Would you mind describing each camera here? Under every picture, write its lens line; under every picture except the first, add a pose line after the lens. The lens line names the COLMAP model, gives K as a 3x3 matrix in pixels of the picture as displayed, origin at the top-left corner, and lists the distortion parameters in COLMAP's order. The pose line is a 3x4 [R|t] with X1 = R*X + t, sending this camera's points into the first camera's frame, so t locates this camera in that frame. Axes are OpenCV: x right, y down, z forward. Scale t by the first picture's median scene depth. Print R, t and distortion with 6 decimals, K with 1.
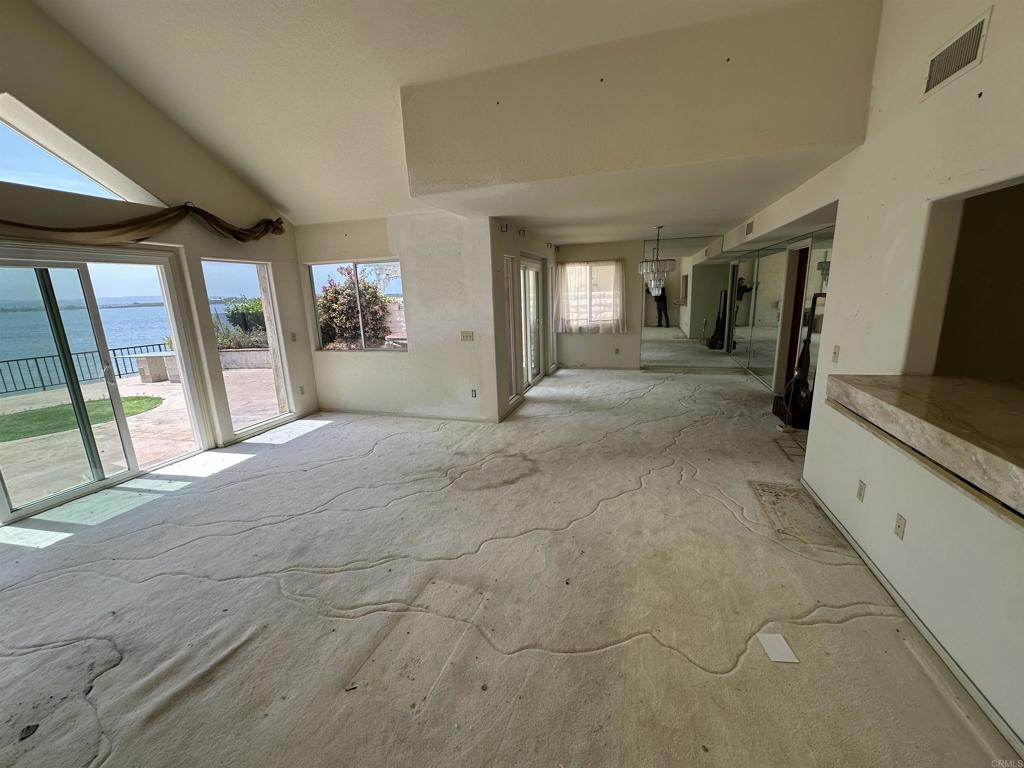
lens RADIAL K [[408.6, 0, 511.2], [0, 408.6, 383.4], [0, 0, 1]] dist [-0.006824, 0.001388]
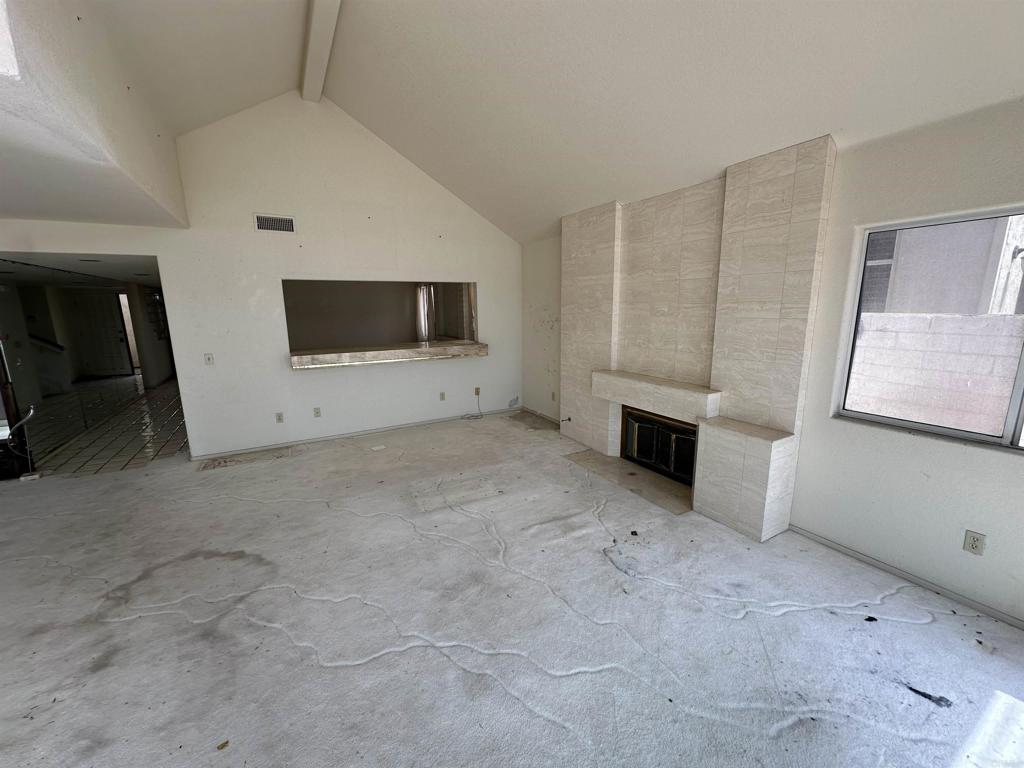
lens RADIAL K [[408.6, 0, 513.1], [0, 408.6, 383.6], [0, 0, 1]] dist [-0.006824, 0.001388]
pose [[-0.734299, -0.084686, 0.673523, -0.812834], [0.186852, 0.928645, 0.320476, -0.196007], [-0.652604, 0.361175, -0.666079, 0.968433]]
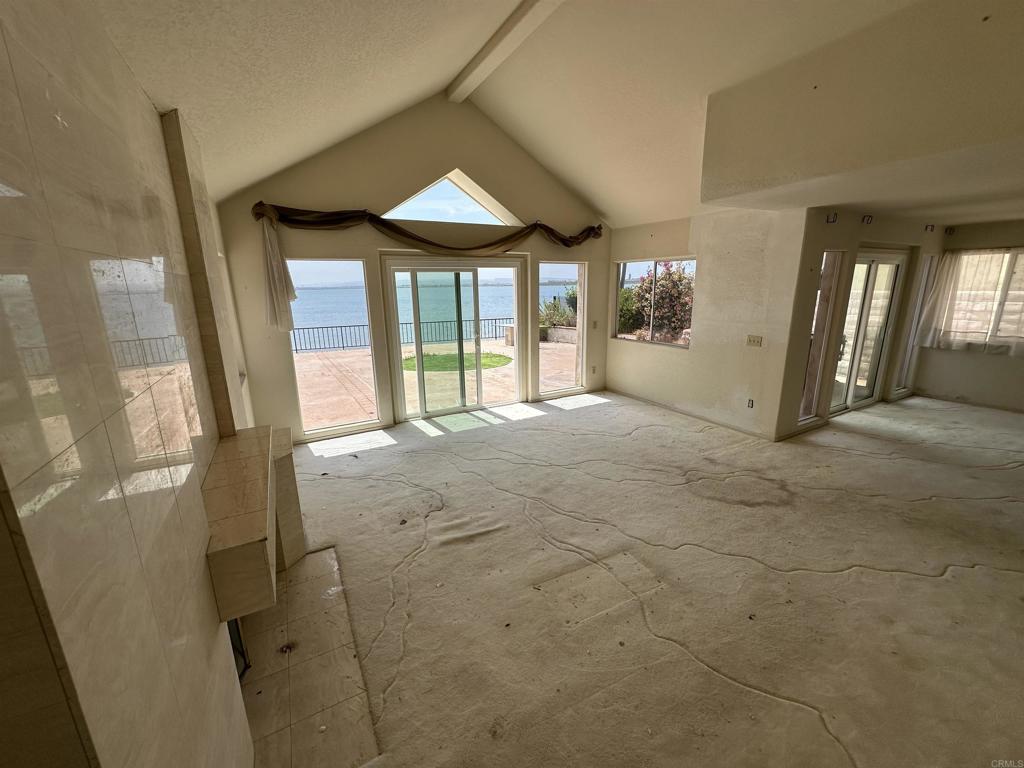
lens RADIAL K [[408.6, 0, 512.4], [0, 408.6, 383.6], [0, 0, 1]] dist [-0.006824, 0.001388]
pose [[0.728513, 0.183548, -0.659984, 0.154712], [-0.158981, 0.982432, 0.097736, -0.031819], [0.666328, 0.033723, 0.744896, -0.059263]]
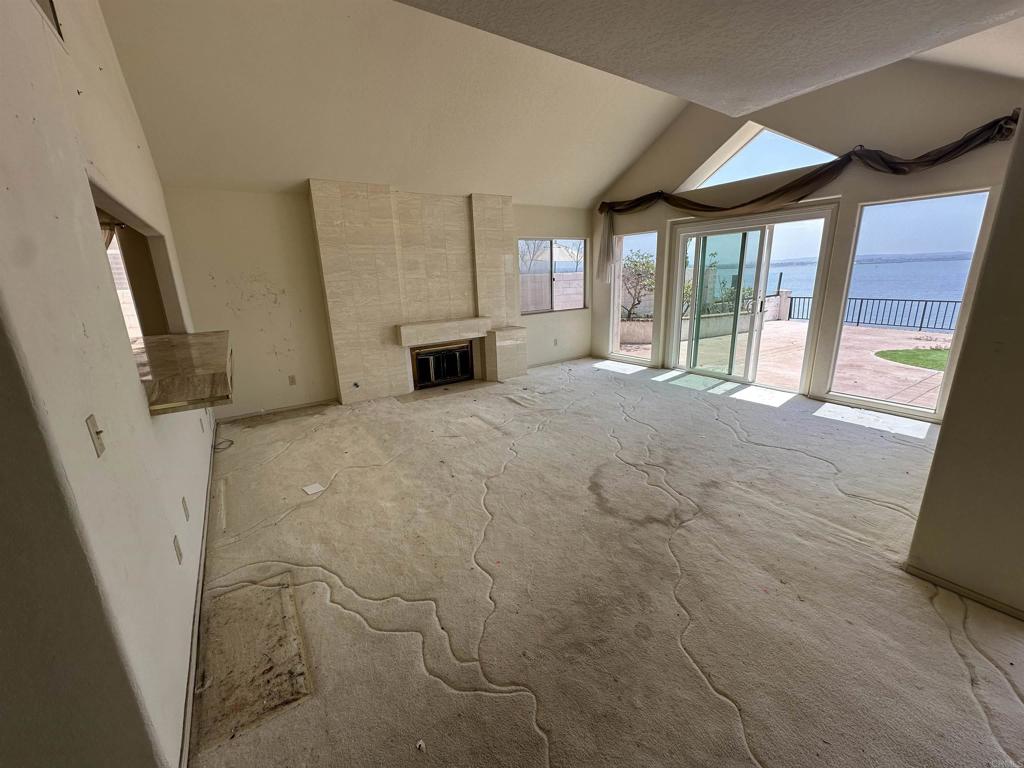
lens RADIAL K [[408.6, 0, 510.9], [0, 408.6, 382.9], [0, 0, 1]] dist [-0.006824, 0.001388]
pose [[-0.617971, 0.255889, -0.743393, 0.613060], [-0.115051, 0.905938, 0.407480, -0.251340], [0.777737, 0.337339, -0.530403, 1.134272]]
